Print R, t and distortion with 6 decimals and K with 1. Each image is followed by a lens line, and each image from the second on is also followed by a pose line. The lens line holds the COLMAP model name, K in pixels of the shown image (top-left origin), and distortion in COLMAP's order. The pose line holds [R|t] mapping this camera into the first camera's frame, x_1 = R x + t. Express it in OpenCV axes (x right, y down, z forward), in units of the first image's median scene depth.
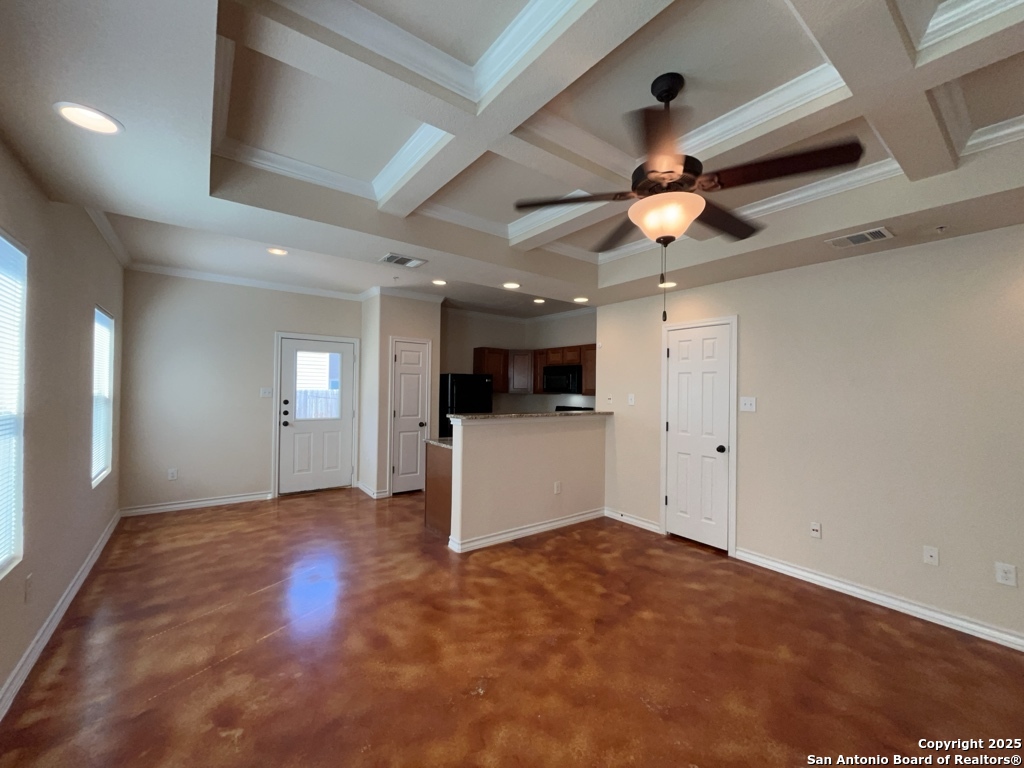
lens RADIAL K [[412.7, 0, 512.0], [0, 412.7, 384.0], [0, 0, 1]] dist [-0.003206, -0.000678]
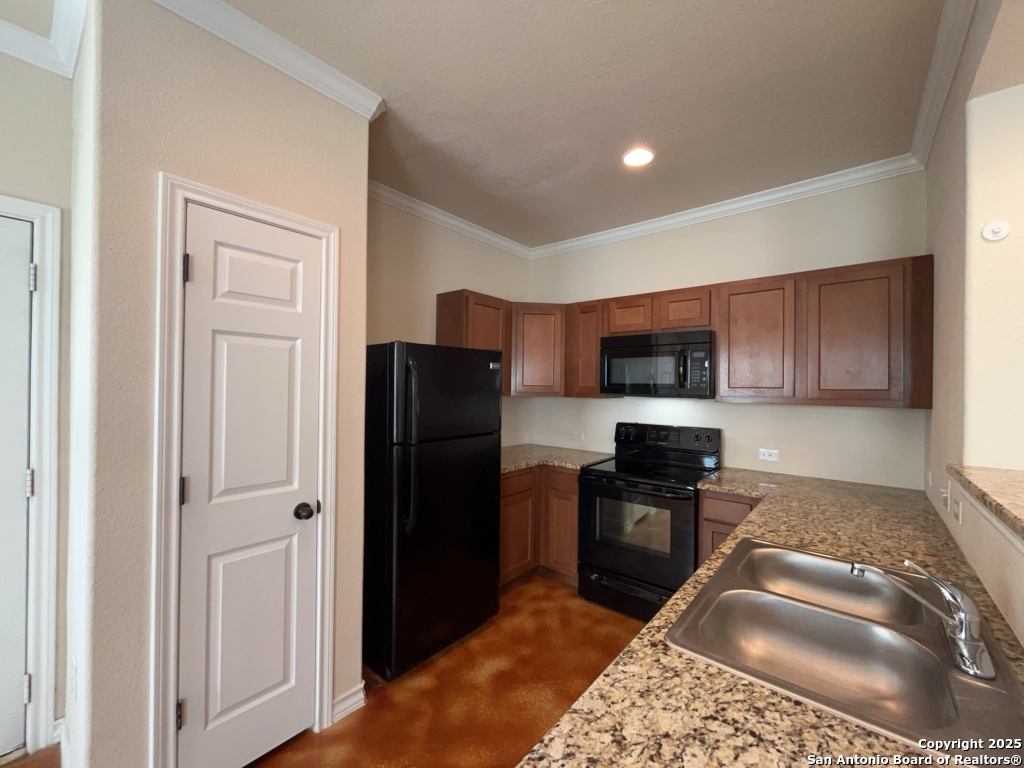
lens RADIAL K [[412.7, 0, 512.0], [0, 412.7, 384.0], [0, 0, 1]] dist [-0.003206, -0.000678]
pose [[0.974901, -0.001261, 0.222636, -0.200367], [-0.000650, 0.999964, 0.008512, 0.007530], [-0.222639, -0.008443, 0.974864, 0.977714]]
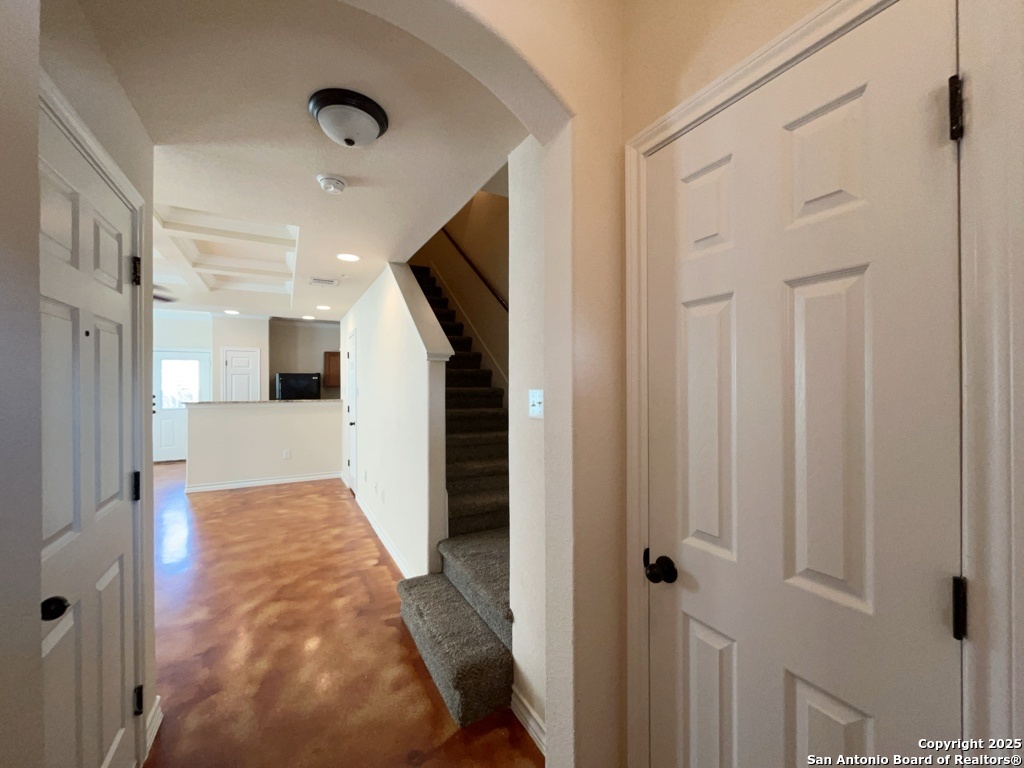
lens RADIAL K [[412.7, 0, 512.0], [0, 412.7, 384.0], [0, 0, 1]] dist [-0.003206, -0.000678]
pose [[0.990639, -0.018713, -0.135216, 1.141480], [0.020339, 0.999736, 0.010654, 0.014633], [0.134981, -0.013305, 0.990759, -0.300730]]
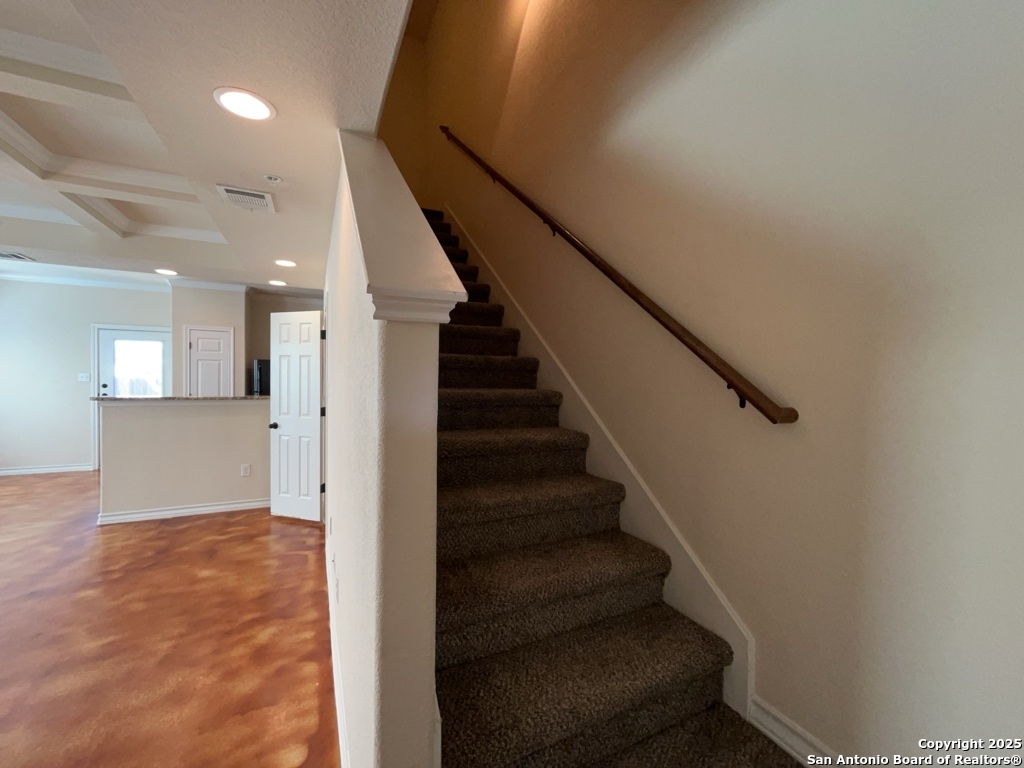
lens RADIAL K [[412.7, 0, 512.0], [0, 412.7, 384.0], [0, 0, 1]] dist [-0.003206, -0.000678]
pose [[0.981533, 0.004582, -0.191239, 1.023469], [0.001403, 0.999514, 0.031147, 0.007237], [0.191288, -0.030840, 0.981049, 0.143000]]
